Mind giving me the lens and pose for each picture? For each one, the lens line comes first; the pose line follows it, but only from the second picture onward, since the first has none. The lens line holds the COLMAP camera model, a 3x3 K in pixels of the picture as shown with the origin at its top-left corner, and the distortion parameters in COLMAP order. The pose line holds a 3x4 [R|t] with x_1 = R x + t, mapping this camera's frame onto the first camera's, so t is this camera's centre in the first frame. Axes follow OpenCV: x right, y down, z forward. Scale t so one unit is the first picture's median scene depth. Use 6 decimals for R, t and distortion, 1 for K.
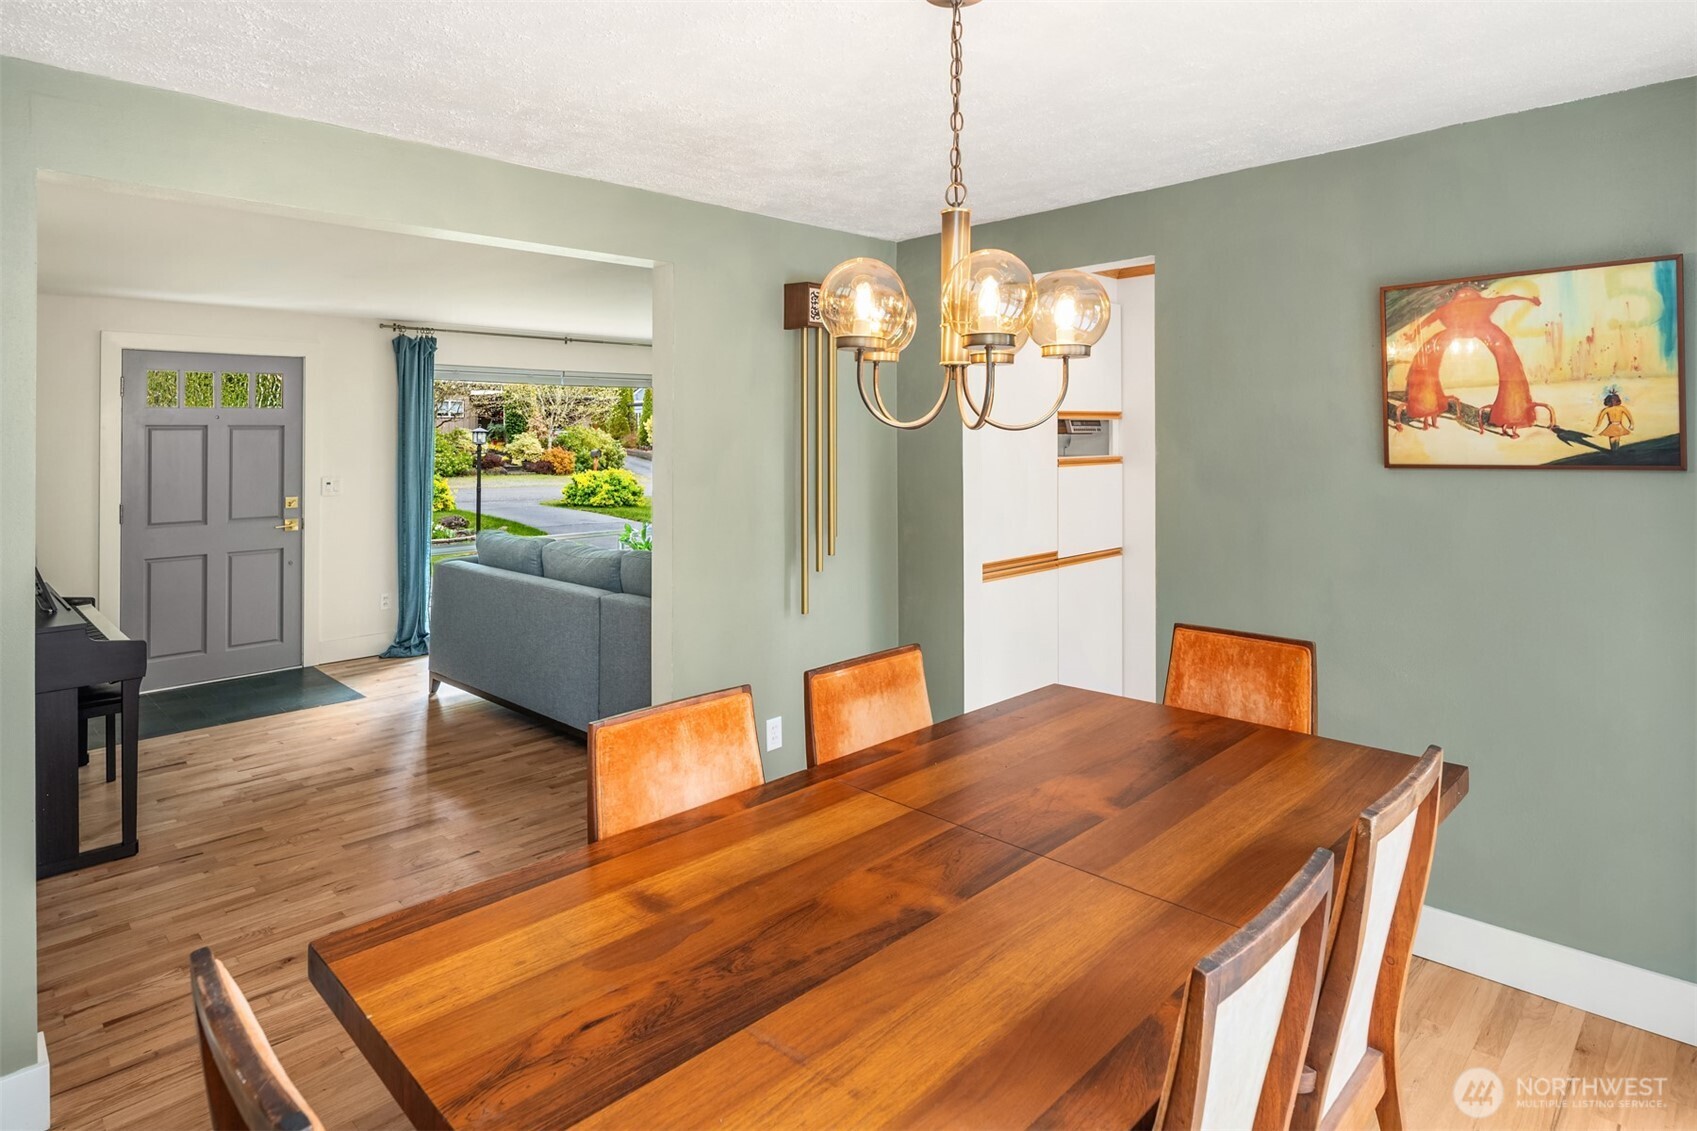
lens RADIAL K [[936.1, 0, 849.9], [0, 936.1, 423.7], [0, 0, 1]] dist [-0.002514, -0.006649]
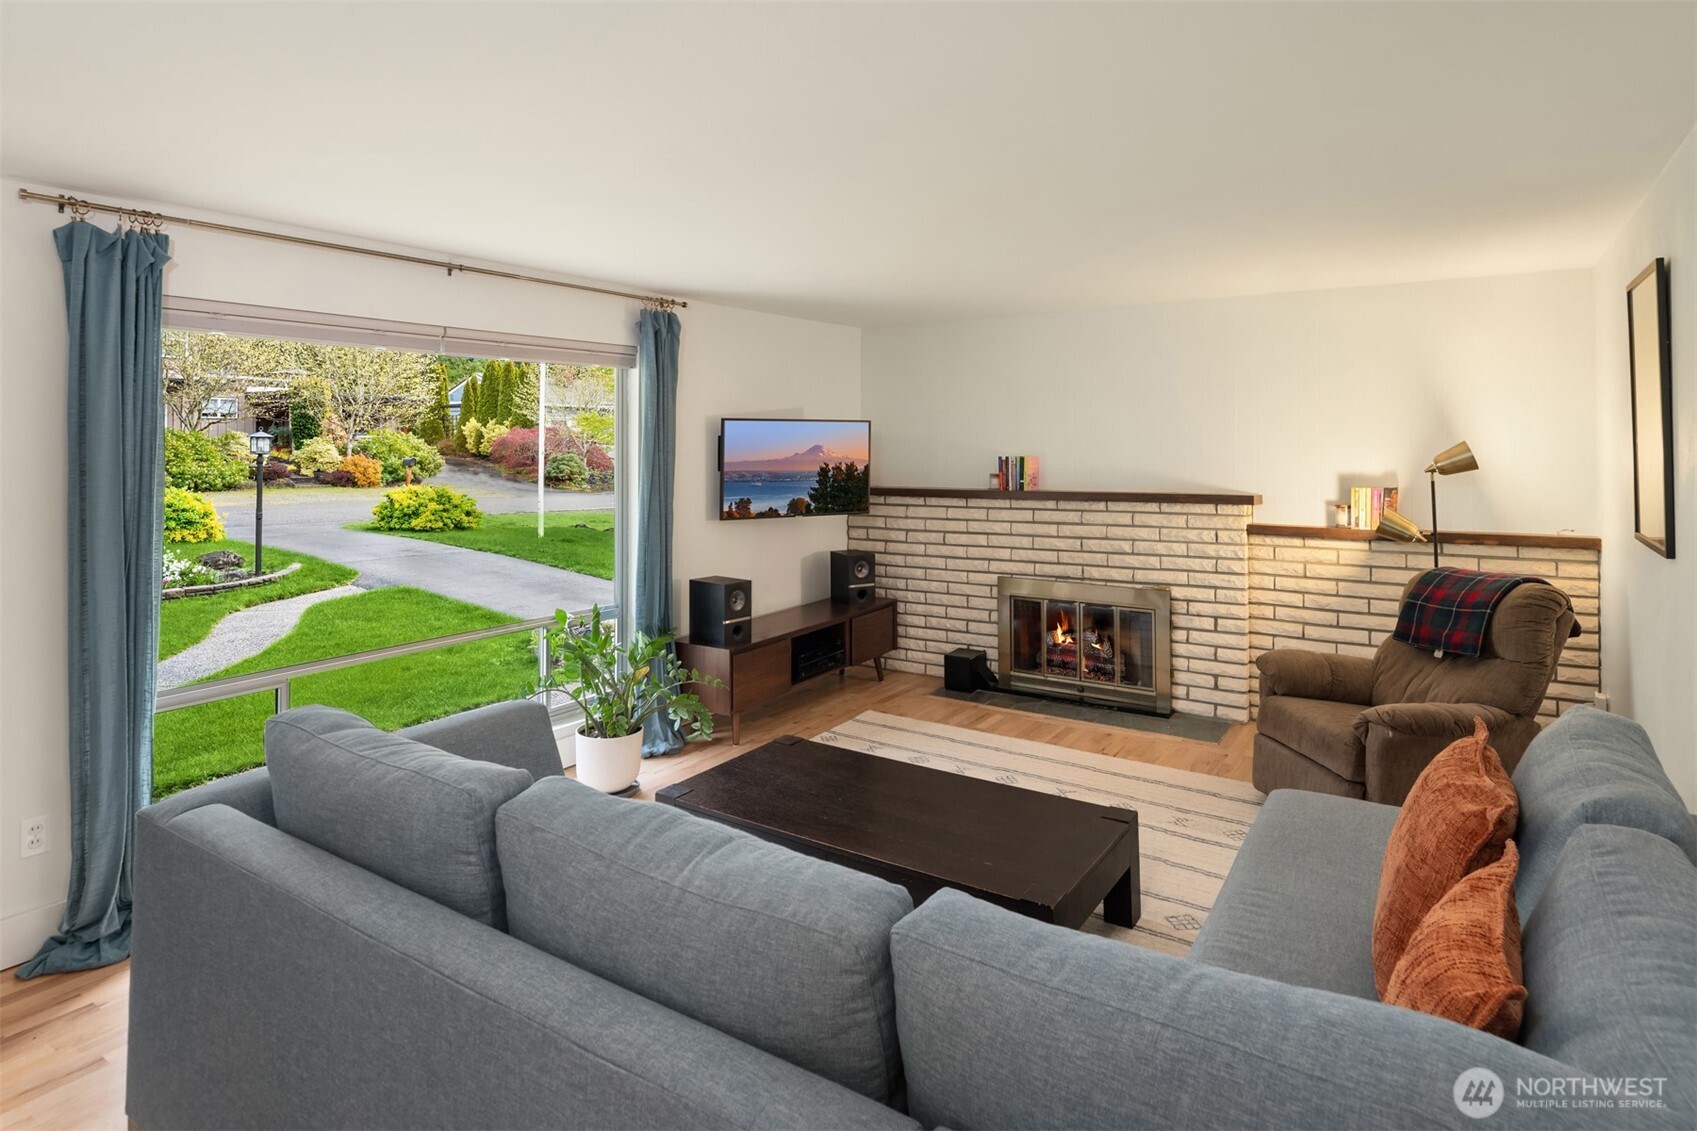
lens RADIAL K [[936.1, 0, 868.5], [0, 936.1, 438.7], [0, 0, 1]] dist [-0.002514, -0.006649]
pose [[0.979469, 0.004947, 0.201536, -0.067591], [-0.006848, 0.999938, 0.008736, 0.000169], [-0.201480, -0.009937, 0.979442, 0.164710]]
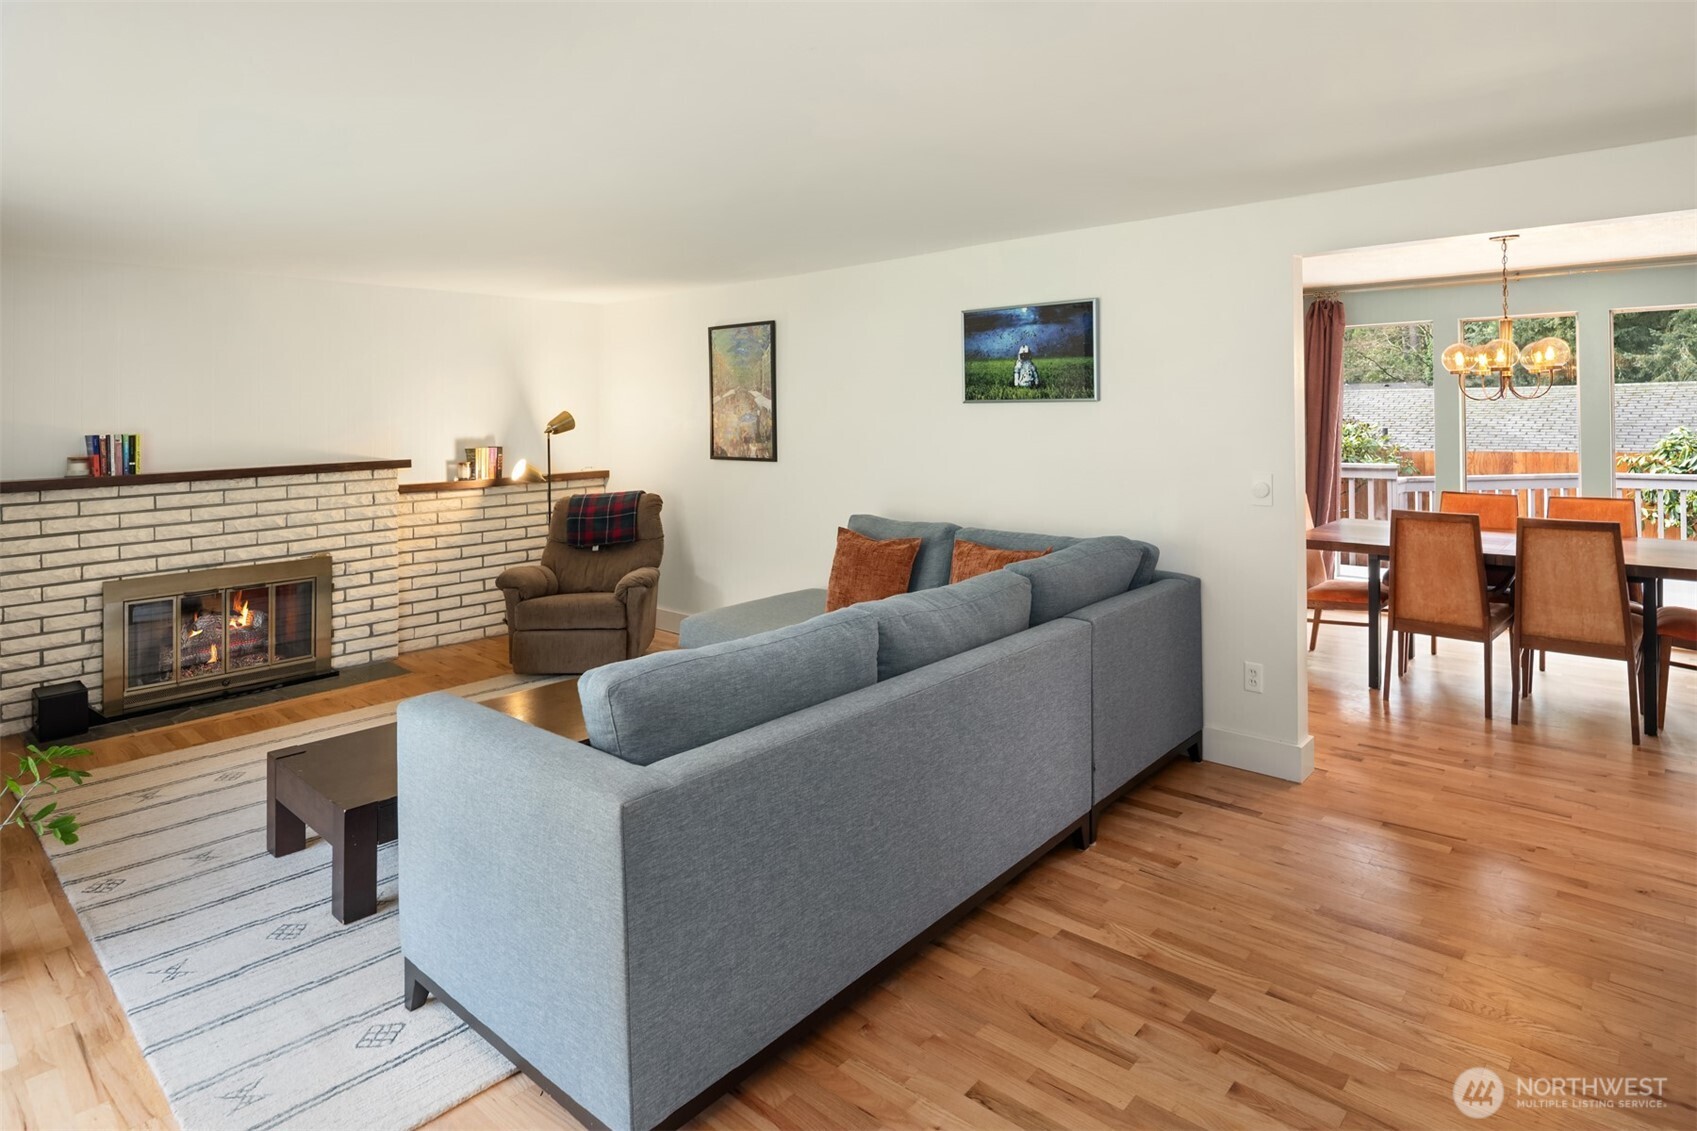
lens RADIAL K [[936.1, 0, 864.9], [0, 936.1, 391.7], [0, 0, 1]] dist [-0.002514, -0.006649]
pose [[-0.053248, 0.028141, 0.998185, -0.214074], [0.005298, 0.999597, -0.027898, 0.004193], [-0.998567, 0.003803, -0.053375, 0.257057]]
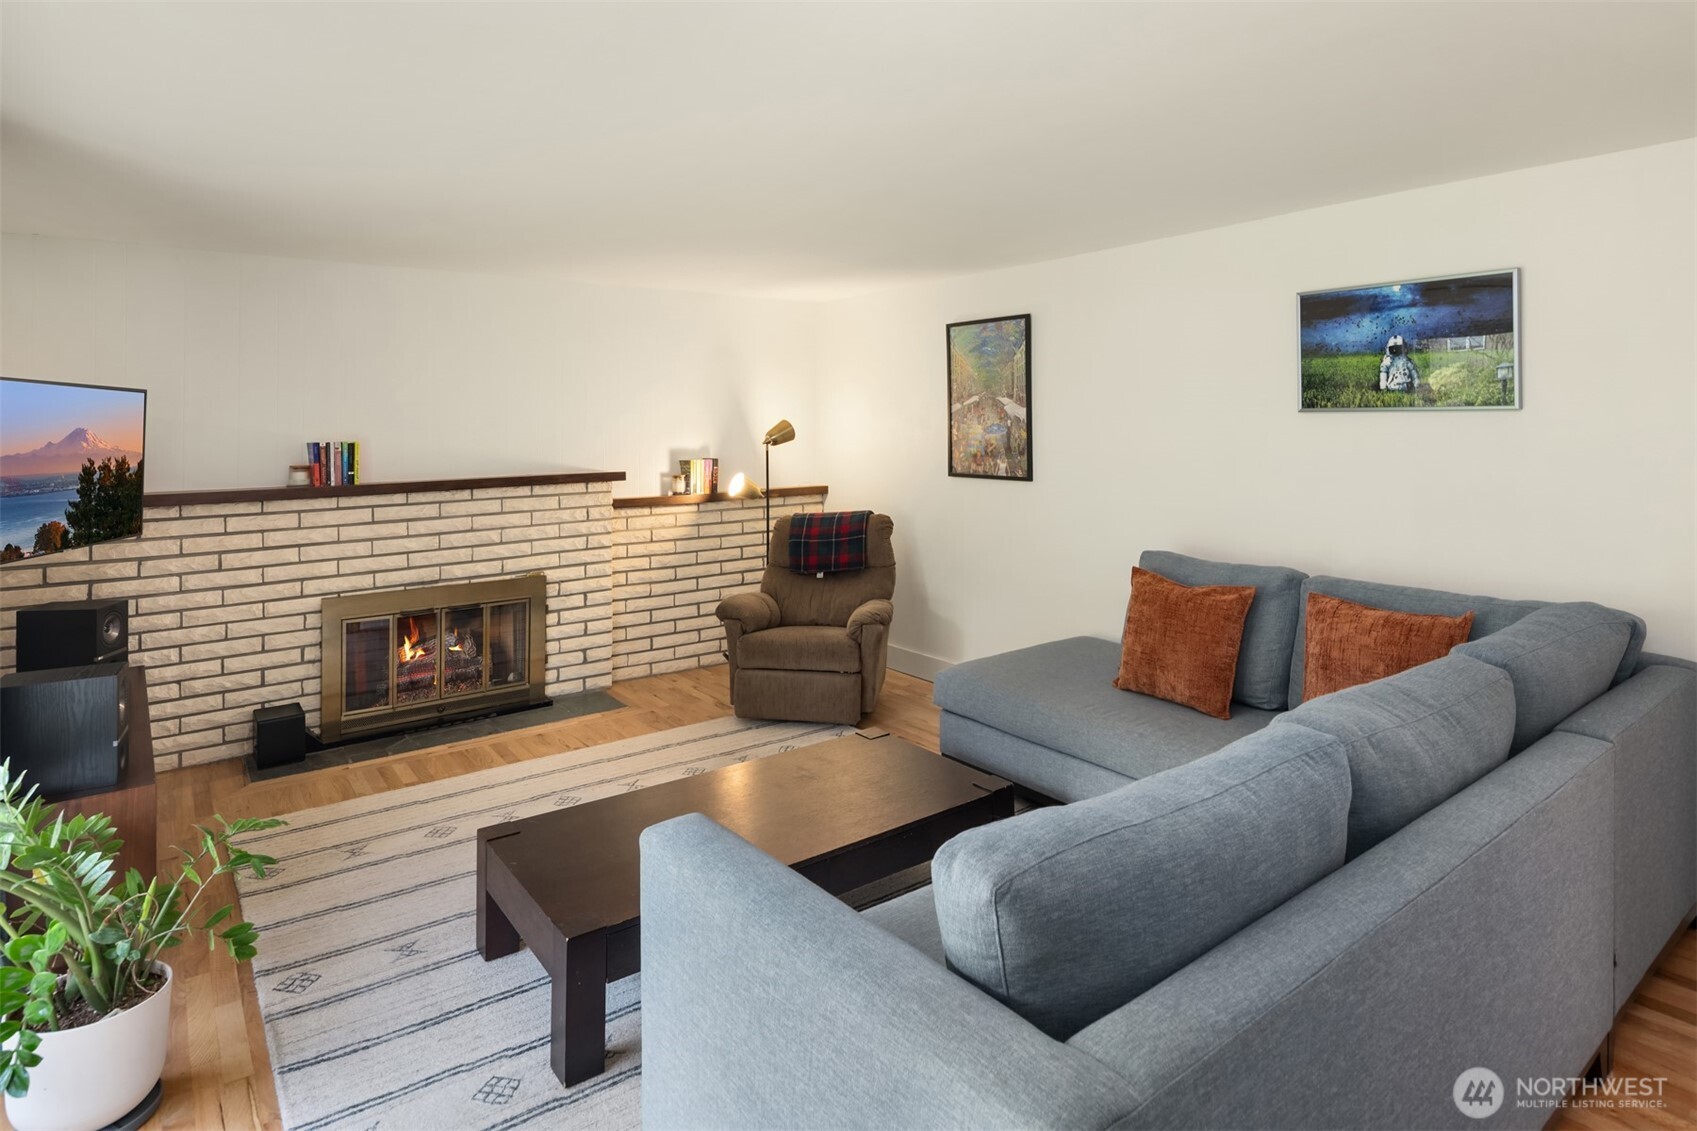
lens RADIAL K [[936.1, 0, 860.6], [0, 936.1, 398.9], [0, 0, 1]] dist [-0.002514, -0.006649]
pose [[0.135639, 0.032193, 0.990235, -0.172374], [-0.002152, 0.999479, -0.032198, 0.004145], [-0.990756, 0.002236, 0.135638, 0.279445]]
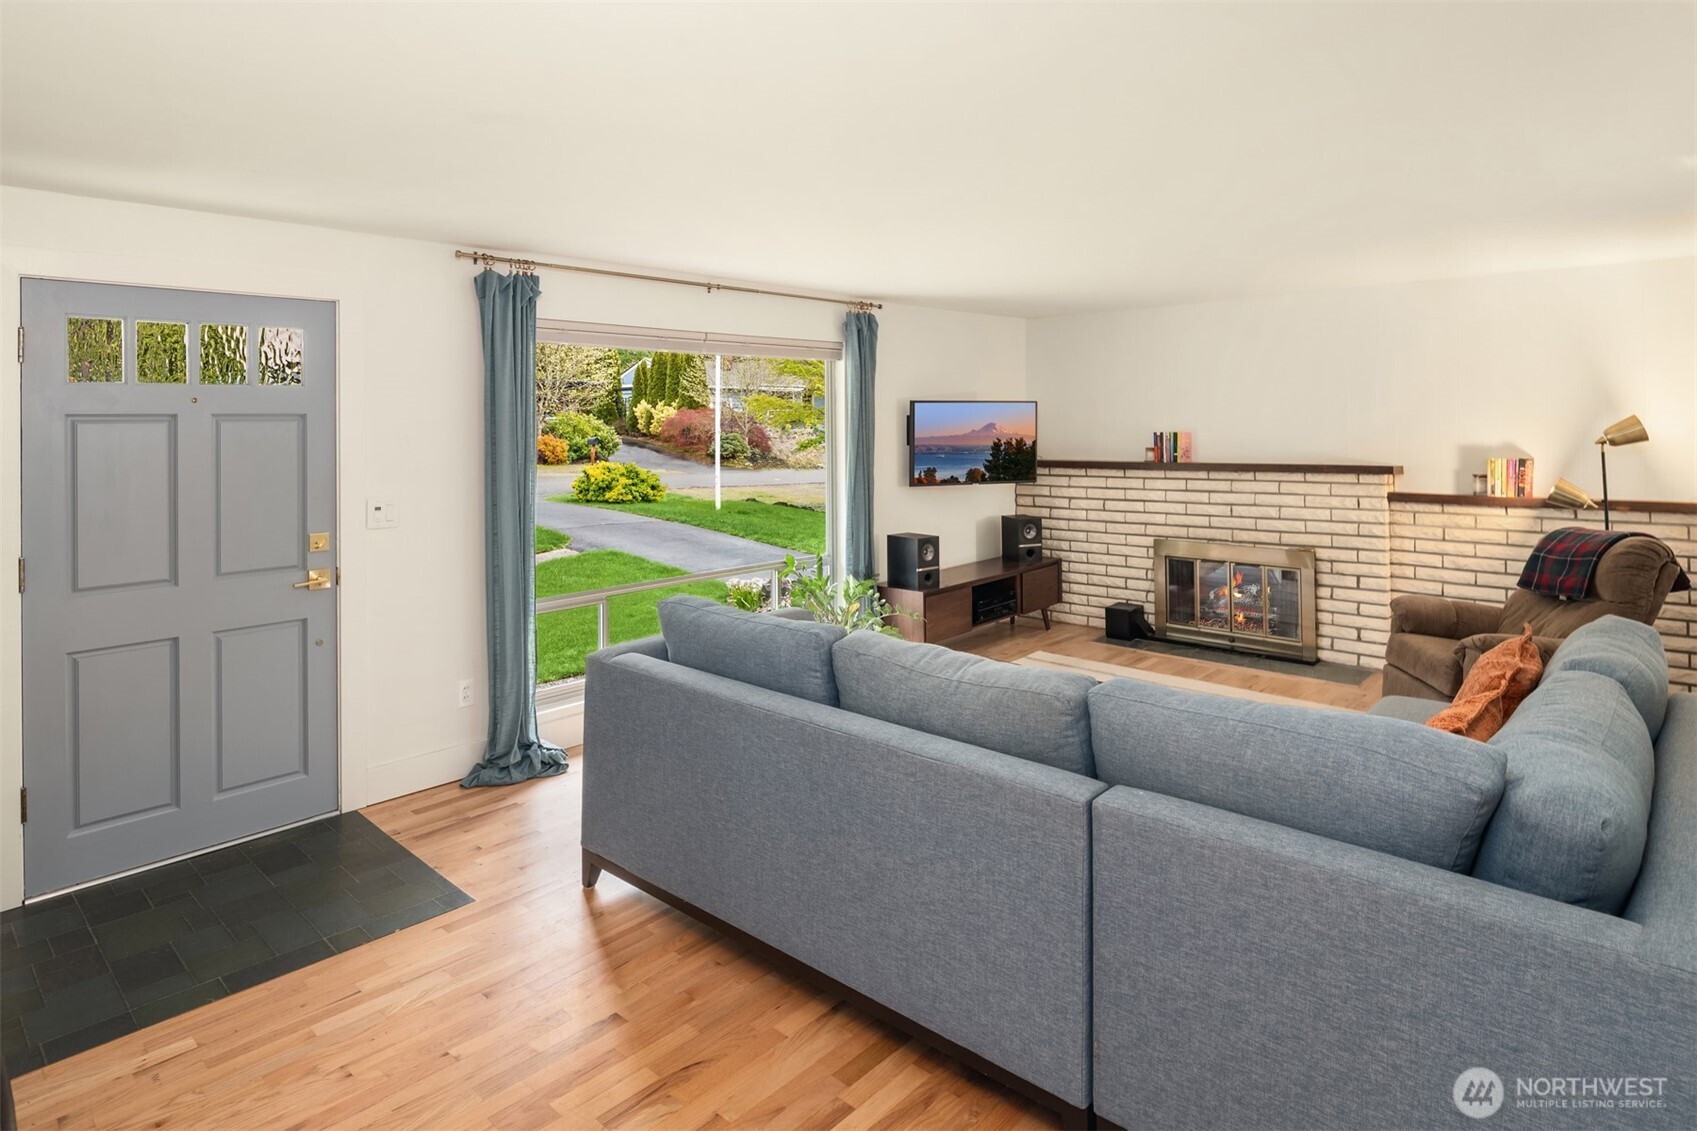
lens RADIAL K [[936.1, 0, 853.7], [0, 936.1, 417.6], [0, 0, 1]] dist [-0.002514, -0.006649]
pose [[0.999581, -0.001904, 0.028873, -0.083018], [0.001644, 0.999958, 0.009027, -0.000163], [-0.028889, -0.008975, 0.999542, 0.119127]]
